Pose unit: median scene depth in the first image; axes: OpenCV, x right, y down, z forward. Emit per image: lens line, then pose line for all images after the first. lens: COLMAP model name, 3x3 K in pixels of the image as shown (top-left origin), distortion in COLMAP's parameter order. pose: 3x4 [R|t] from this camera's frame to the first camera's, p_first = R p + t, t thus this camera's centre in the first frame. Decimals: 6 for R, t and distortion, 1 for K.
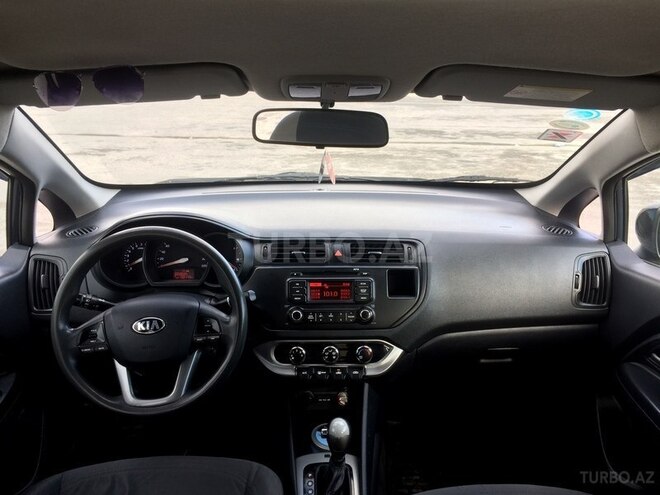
lens RADIAL K [[565.4, 0, 329.9], [0, 565.4, 246.4], [0, 0, 1]] dist [0.082665, -0.116119]
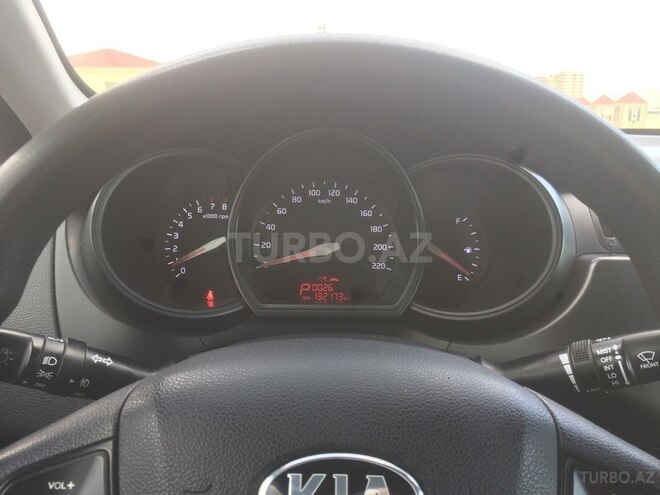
lens RADIAL K [[565.4, 0, 330.1], [0, 565.4, 248.7], [0, 0, 1]] dist [0.082665, -0.116119]
pose [[0.999826, 0.011520, 0.014699, -0.274694], [-0.010113, 0.995669, -0.092417, 0.061114], [-0.015700, 0.092252, 0.995612, 0.670663]]
